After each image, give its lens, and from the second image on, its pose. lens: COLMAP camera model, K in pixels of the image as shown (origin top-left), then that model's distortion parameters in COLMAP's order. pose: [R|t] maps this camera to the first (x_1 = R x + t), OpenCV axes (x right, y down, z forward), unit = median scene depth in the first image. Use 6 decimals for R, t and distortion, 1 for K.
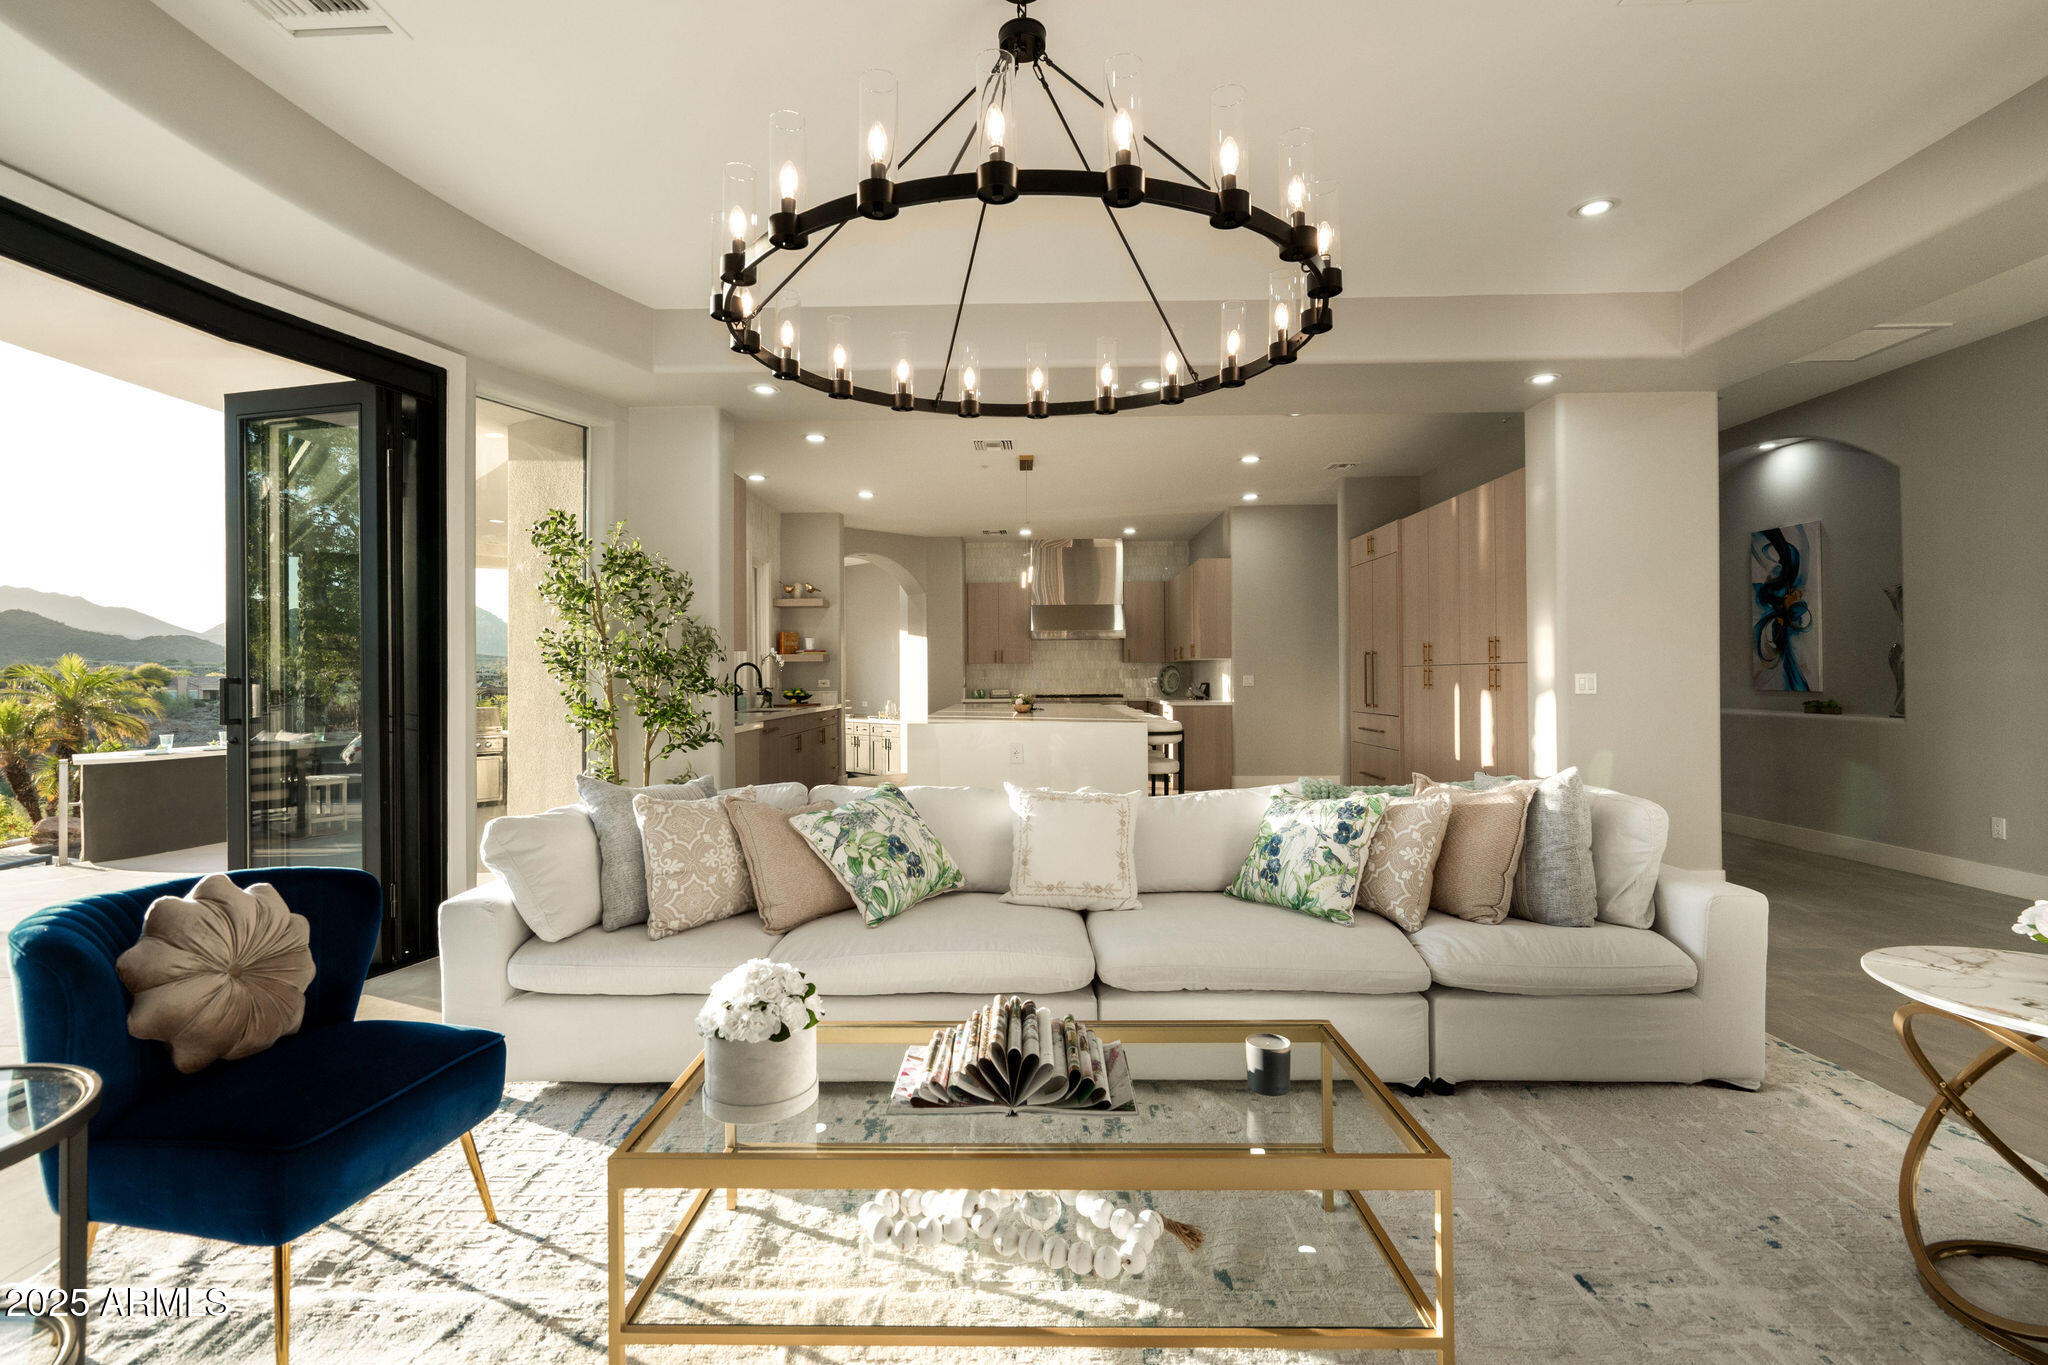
lens RADIAL K [[937.0, 0, 1023.2], [0, 937.0, 669.0], [0, 0, 1]] dist [-0.002471, 0.000181]
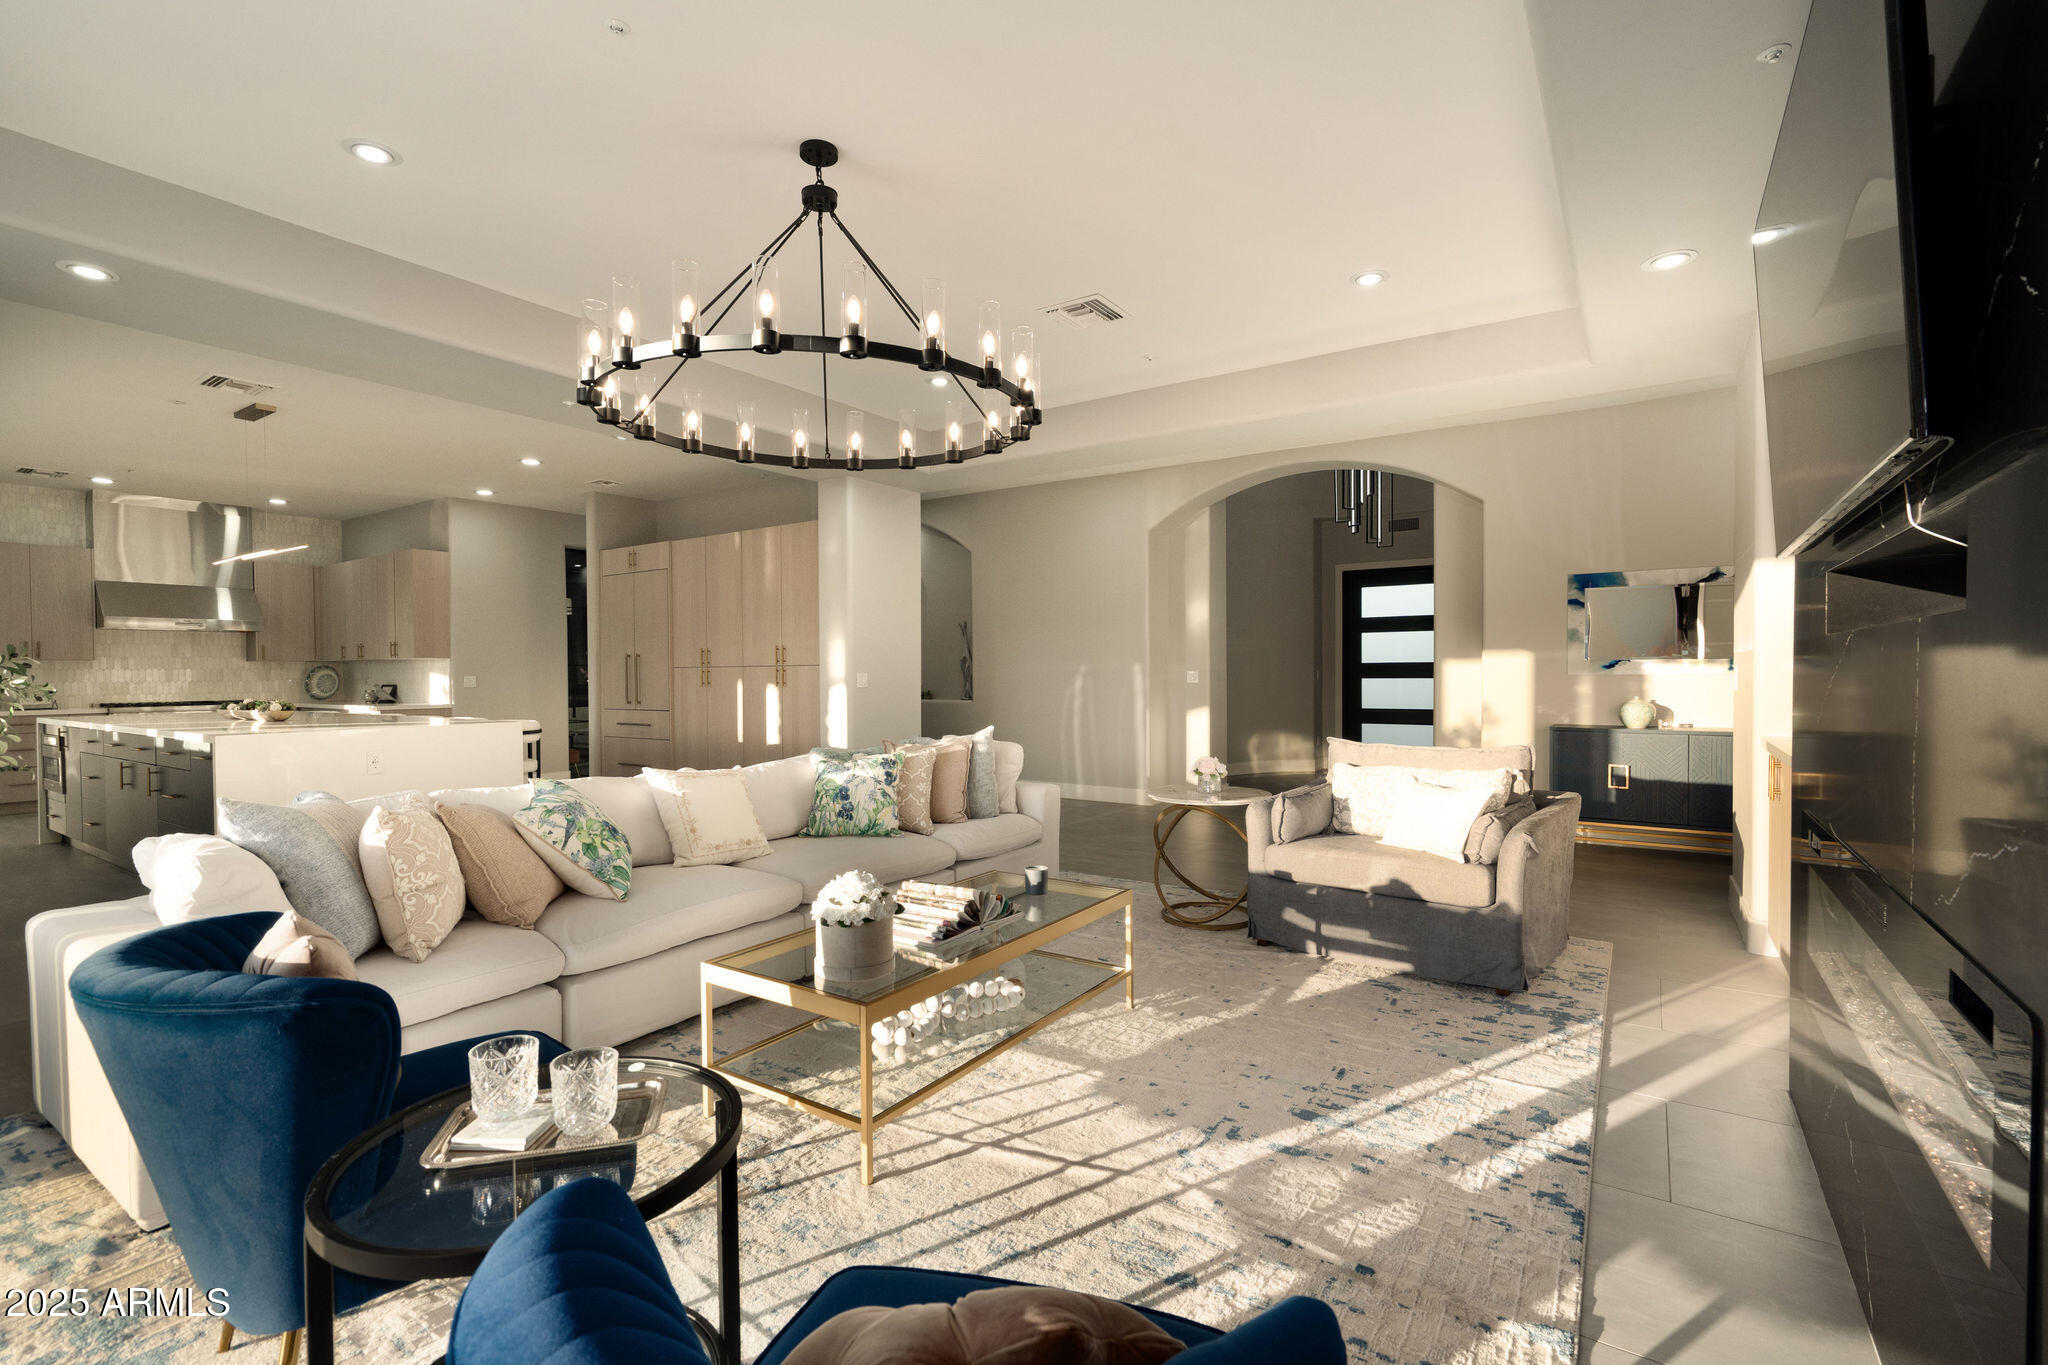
lens RADIAL K [[937.0, 0, 1018.1], [0, 937.0, 693.7], [0, 0, 1]] dist [-0.002471, 0.000181]
pose [[0.536094, -0.016074, 0.844005, -0.799808], [-0.003280, 0.999771, 0.021124, 0.008005], [-0.844152, -0.014093, 0.535919, 0.024935]]
